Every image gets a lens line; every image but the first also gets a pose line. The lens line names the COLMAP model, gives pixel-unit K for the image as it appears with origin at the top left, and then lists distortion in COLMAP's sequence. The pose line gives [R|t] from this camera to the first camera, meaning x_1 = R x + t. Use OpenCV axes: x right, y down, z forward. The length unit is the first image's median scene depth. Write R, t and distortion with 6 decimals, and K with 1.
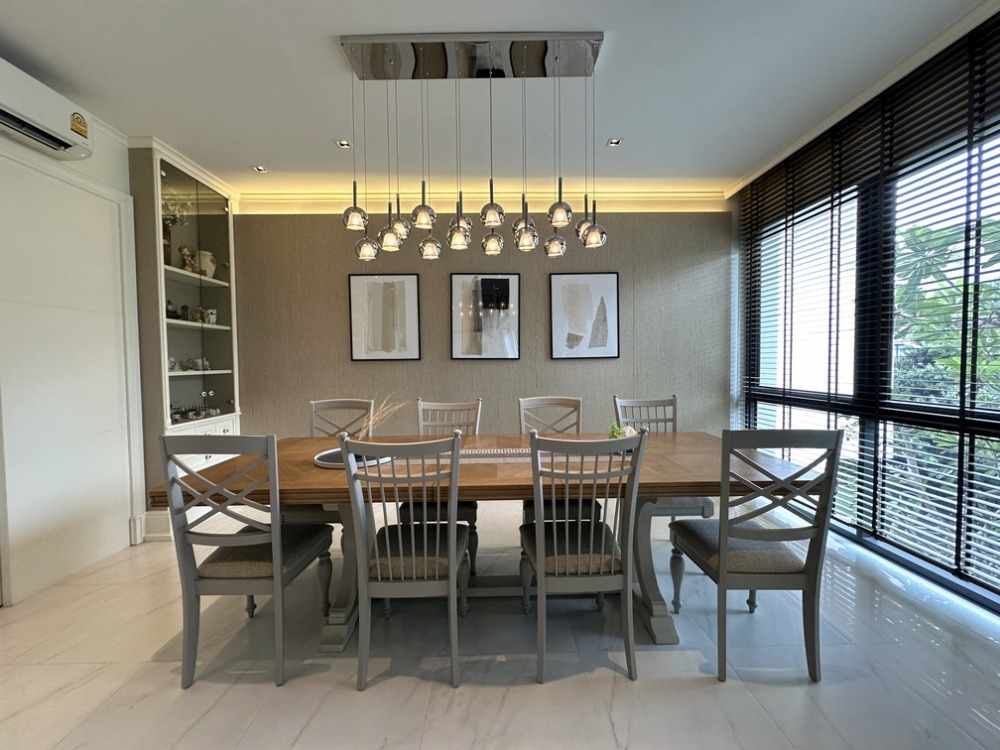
lens RADIAL K [[399.2, 0, 500.0], [0, 399.2, 375.0], [0, 0, 1]] dist [-0.002182, -0.000038]
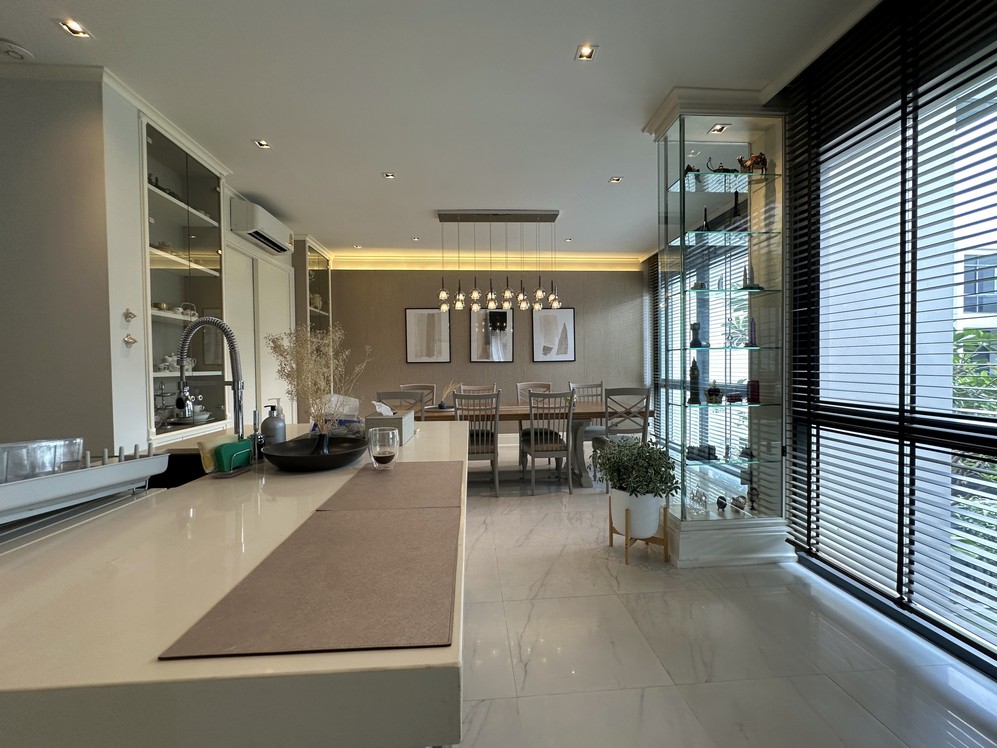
lens RADIAL K [[400.8, 0, 498.5], [0, 400.8, 374.0], [0, 0, 1]] dist [-0.001382, 0.000030]
pose [[0.998335, -0.001554, 0.057661, -0.126356], [0.002314, 0.999911, -0.013106, 0.036204], [-0.057636, 0.013217, 0.998250, -0.732221]]
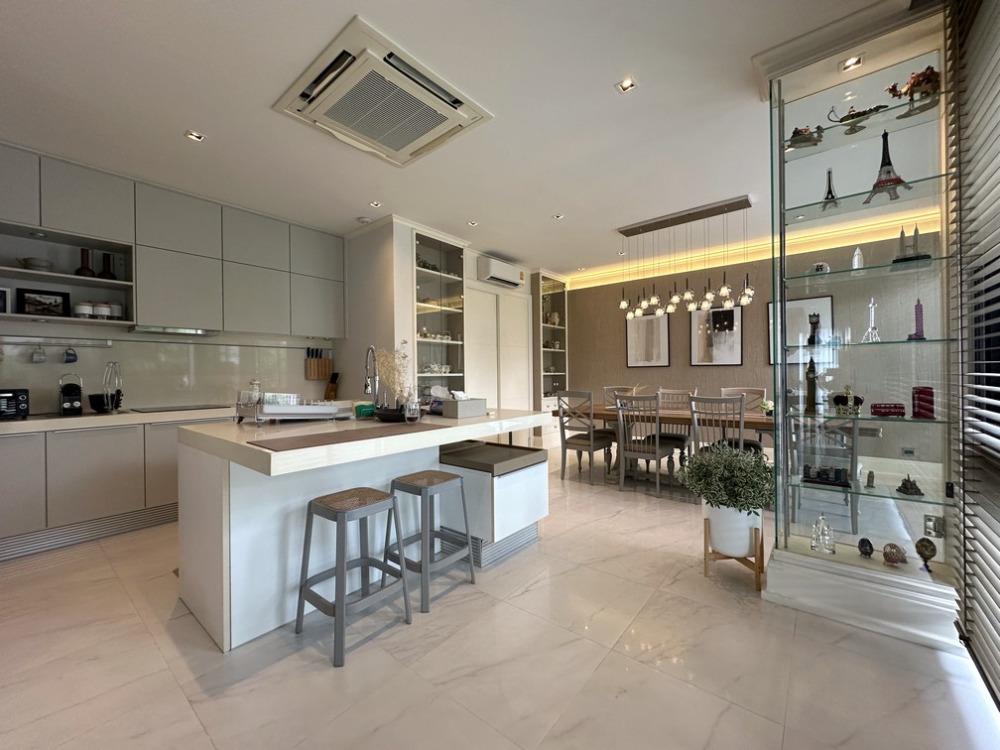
lens RADIAL K [[399.2, 0, 500.0], [0, 399.2, 375.0], [0, 0, 1]] dist [-0.002182, -0.000038]
pose [[0.766414, 0.004004, -0.642334, 0.370427], [-0.019914, 0.999648, -0.017531, 0.045655], [0.642038, 0.026227, 0.766224, -0.783520]]
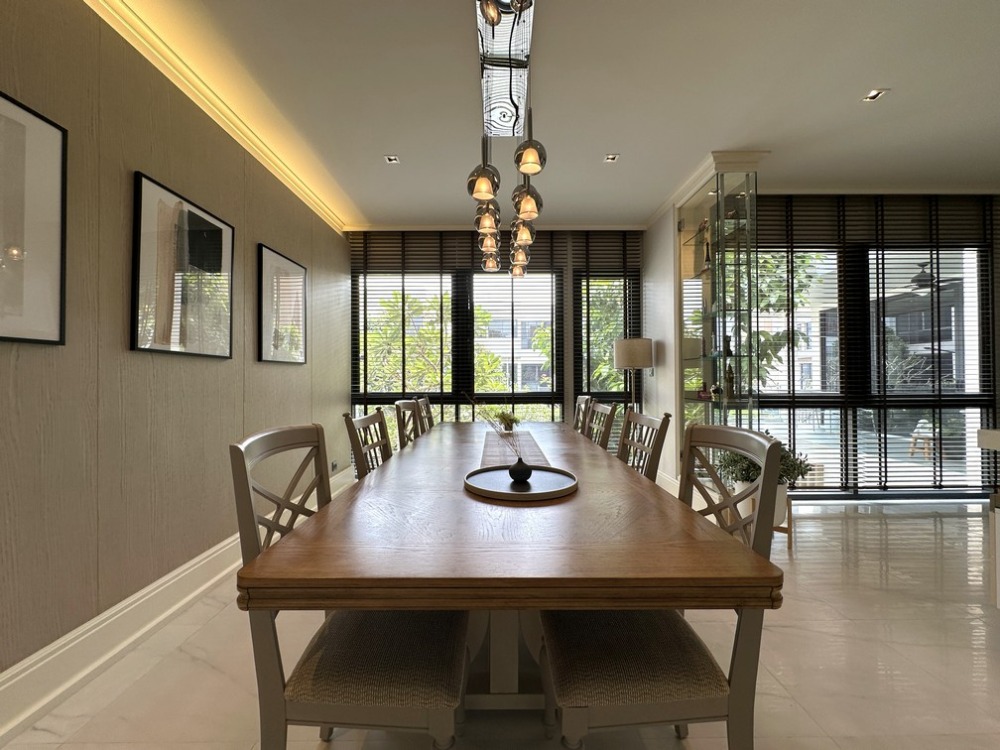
lens RADIAL K [[402.0, 0, 500.0], [0, 402.0, 375.0], [0, 0, 1]] dist [-0.001382, 0.000030]
pose [[0.013287, 0.021946, 0.999671, -0.734389], [0.039888, 0.998952, -0.022460, 0.022387], [-0.999116, 0.040173, 0.012398, 0.699993]]
